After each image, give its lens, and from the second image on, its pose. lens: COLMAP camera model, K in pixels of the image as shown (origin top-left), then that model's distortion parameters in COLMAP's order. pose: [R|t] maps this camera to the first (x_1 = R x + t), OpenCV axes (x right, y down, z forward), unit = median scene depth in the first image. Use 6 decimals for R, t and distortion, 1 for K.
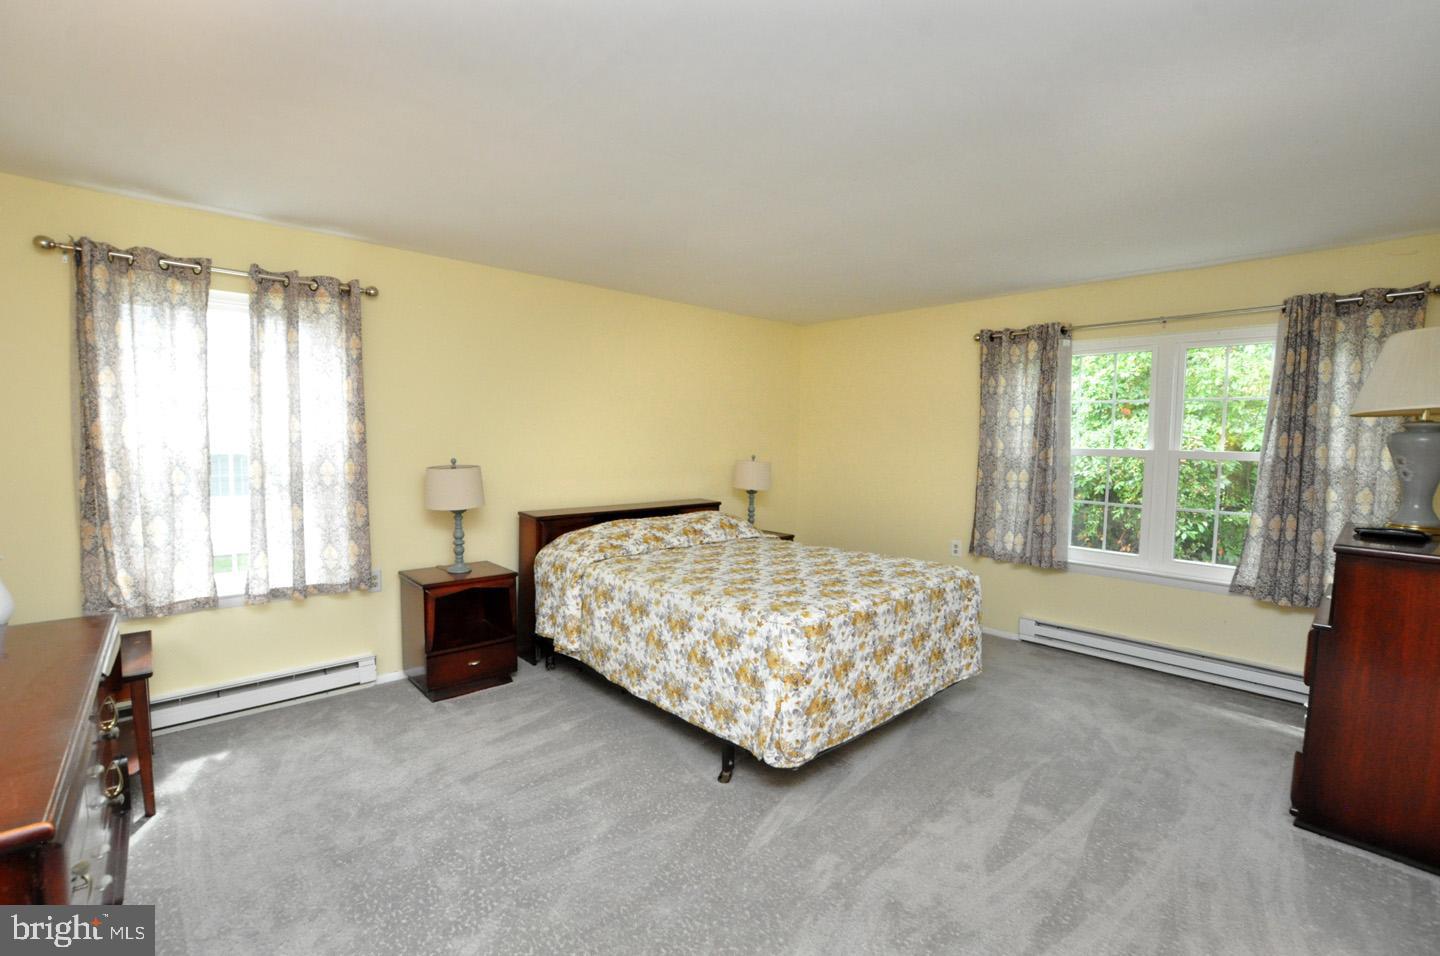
lens RADIAL K [[633.8, 0, 722.6], [0, 633.8, 477.6], [0, 0, 1]] dist [-0.032557, 0.004581]
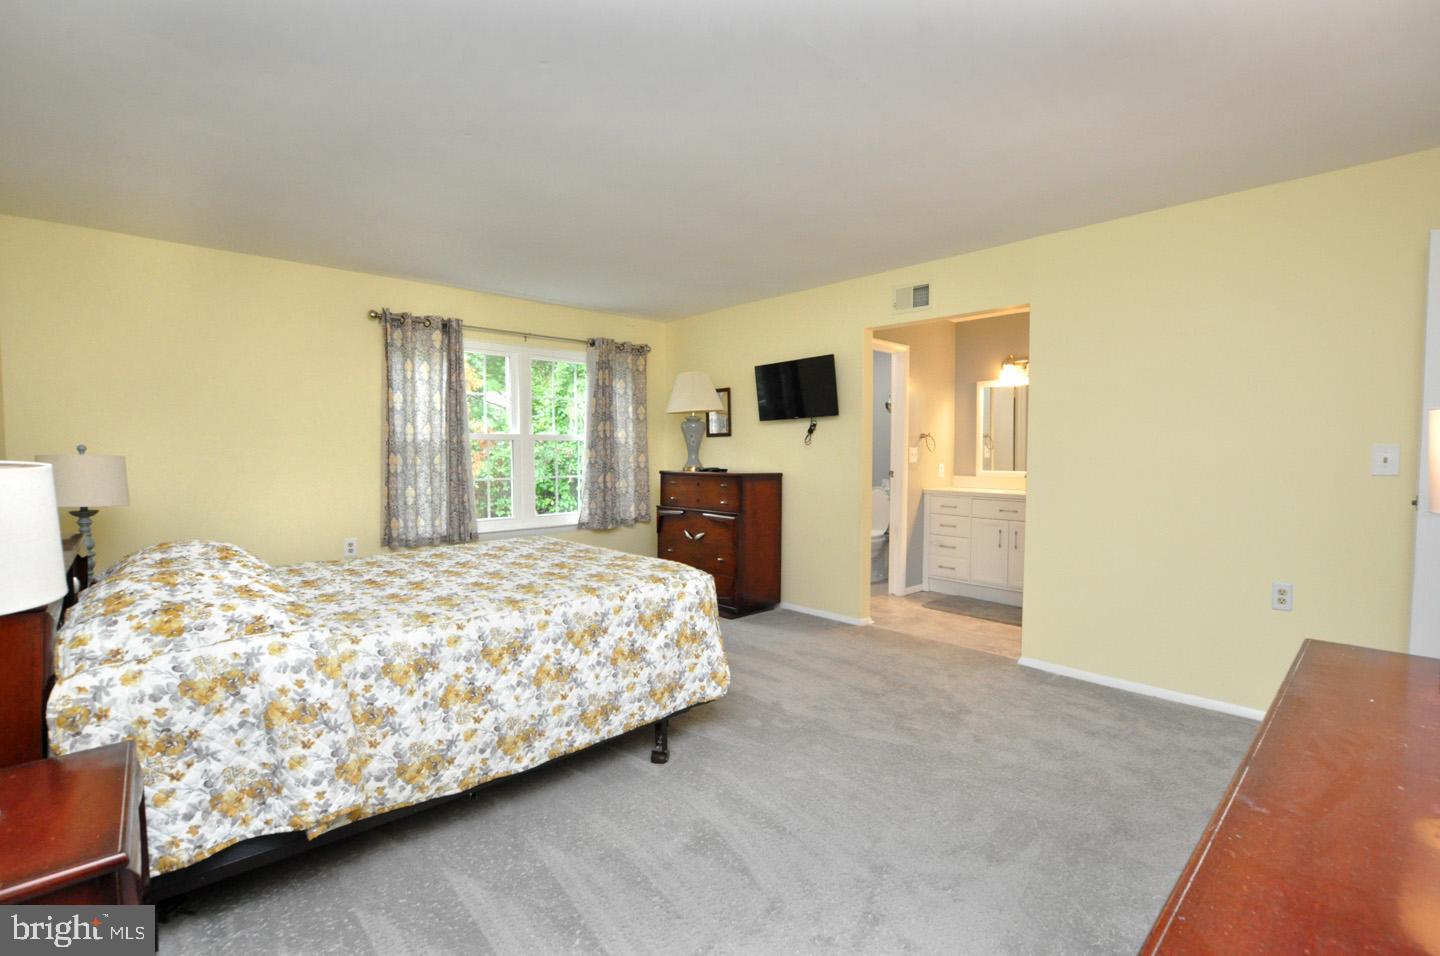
lens RADIAL K [[633.8, 0, 722.6], [0, 633.8, 477.6], [0, 0, 1]] dist [-0.032557, 0.004581]
pose [[0.003680, -0.060707, 0.998149, -0.792742], [0.067231, 0.995912, 0.060323, -0.005693], [-0.997731, 0.066885, 0.007746, 0.734954]]
